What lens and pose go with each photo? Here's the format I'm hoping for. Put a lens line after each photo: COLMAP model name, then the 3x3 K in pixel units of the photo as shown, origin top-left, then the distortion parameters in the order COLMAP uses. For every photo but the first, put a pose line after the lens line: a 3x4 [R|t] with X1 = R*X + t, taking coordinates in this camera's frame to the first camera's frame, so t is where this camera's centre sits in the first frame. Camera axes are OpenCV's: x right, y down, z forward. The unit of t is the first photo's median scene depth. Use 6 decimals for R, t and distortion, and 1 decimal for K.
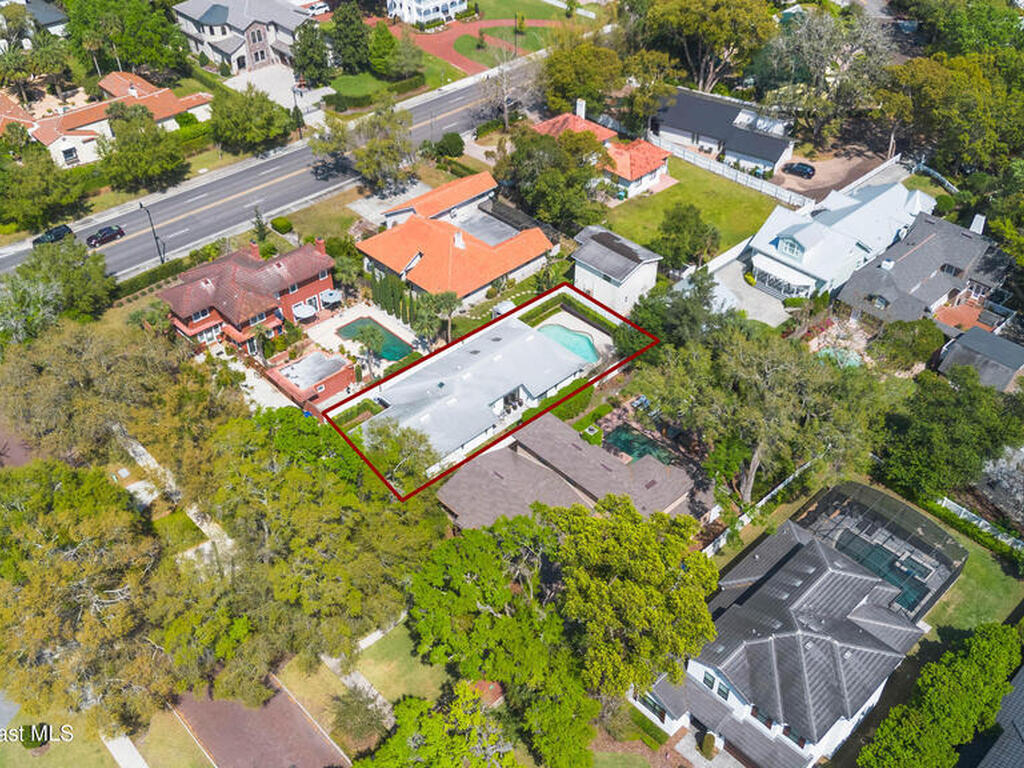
lens RADIAL K [[976.7, 0, 507.1], [0, 976.7, 382.5], [0, 0, 1]] dist [0.051105, 0.000000]
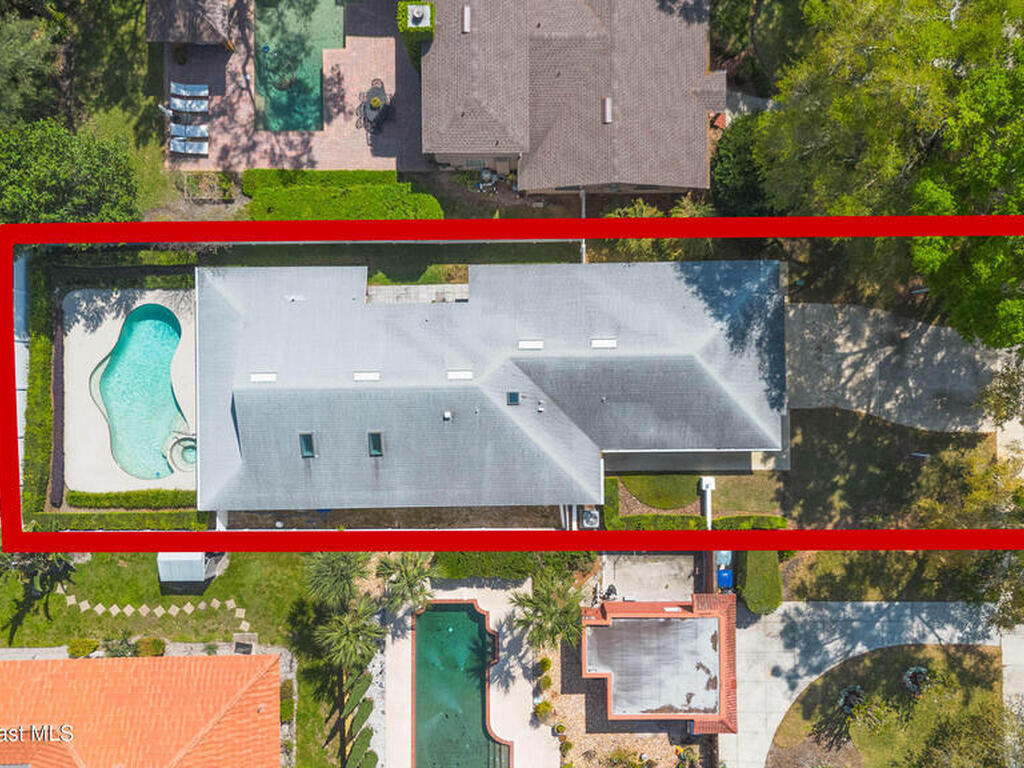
lens RADIAL K [[976.7, 0, 512.7], [0, 976.7, 377.1], [0, 0, 1]] dist [0.051105, 0.000000]
pose [[-0.734467, -0.678622, -0.005486, -0.049572], [0.424954, -0.466196, 0.775935, -0.302315], [-0.529124, 0.567568, 0.630789, 0.605187]]
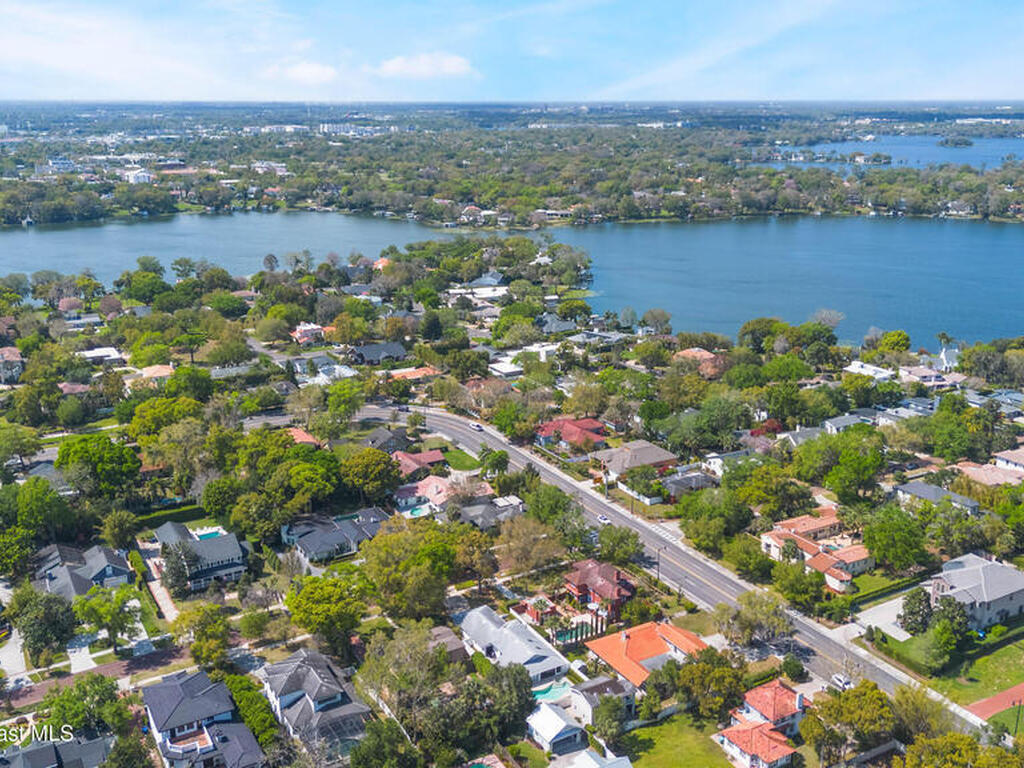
lens RADIAL K [[976.7, 0, 520.0], [0, 976.7, 385.3], [0, 0, 1]] dist [0.051105, 0.000000]
pose [[-0.220786, 0.259750, -0.940098, 1.496726], [-0.626972, 0.700540, 0.340807, -0.927923], [0.747101, 0.664660, 0.008186, 0.575322]]
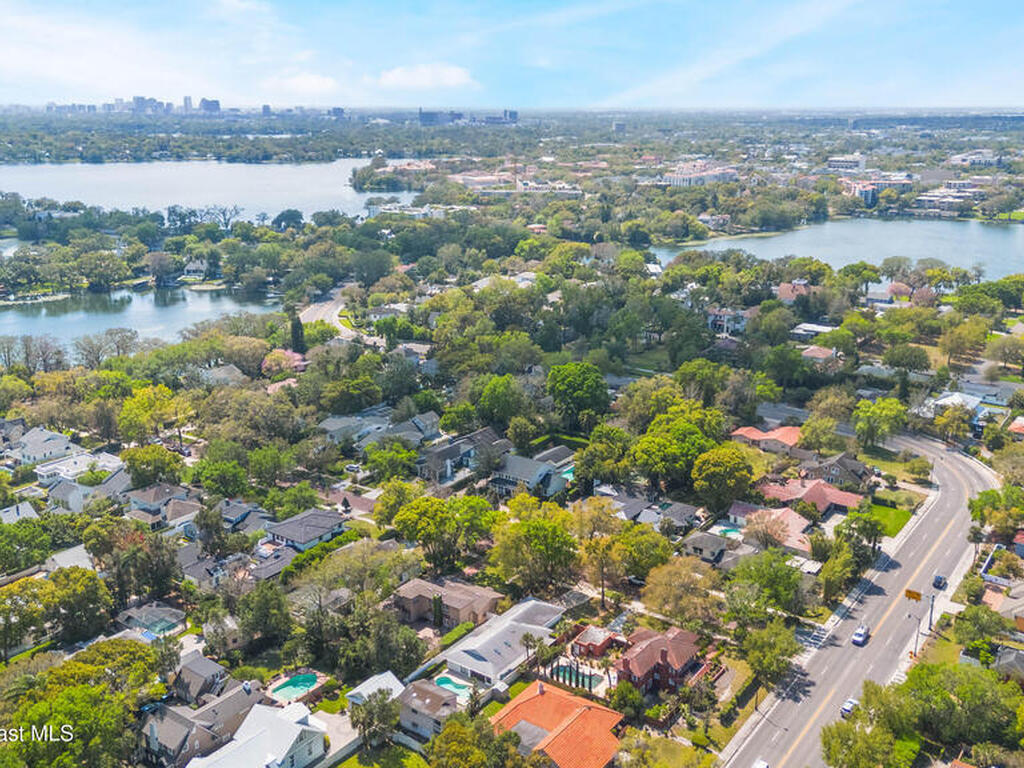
lens RADIAL K [[976.7, 0, 514.7], [0, 976.7, 378.9], [0, 0, 1]] dist [0.051105, 0.000000]
pose [[-0.981358, 0.033794, -0.189196, 0.244964], [-0.136772, 0.568790, 0.811031, -1.561591], [0.135020, 0.821788, -0.553565, 1.433718]]
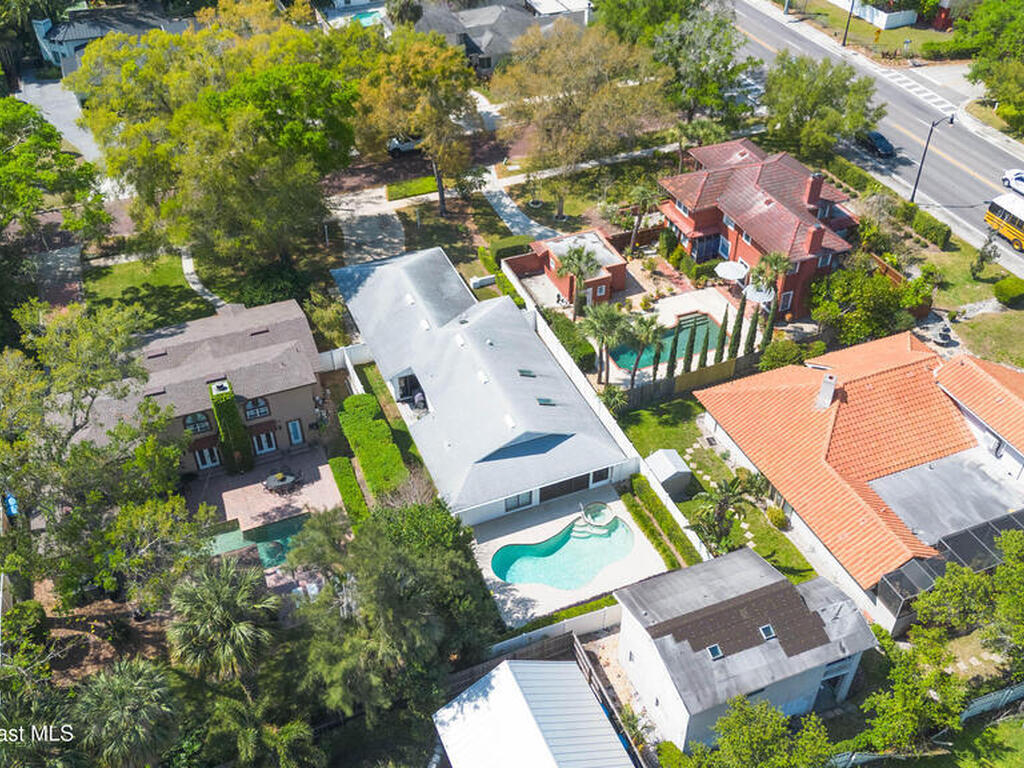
lens RADIAL K [[976.7, 0, 516.2], [0, 976.7, 391.2], [0, 0, 1]] dist [0.051105, 0.000000]
pose [[-0.356785, 0.589701, -0.724539, 0.391292], [-0.599183, 0.450581, 0.661783, -0.394786], [0.716718, 0.670245, 0.192579, 0.798165]]
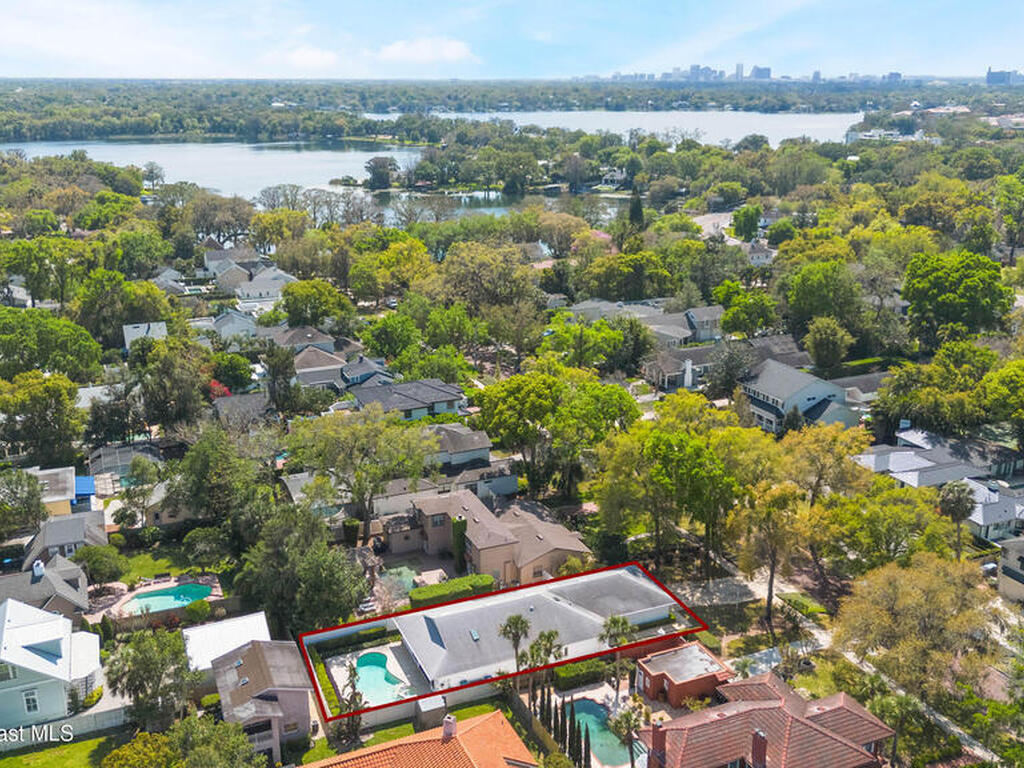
lens RADIAL K [[976.7, 0, 517.8], [0, 976.7, 385.5], [0, 0, 1]] dist [0.051105, 0.000000]
pose [[-0.942788, -0.115946, 0.312582, -0.274092], [0.201019, 0.550287, 0.810417, -0.807689], [-0.265975, 0.826886, -0.495496, 1.143041]]
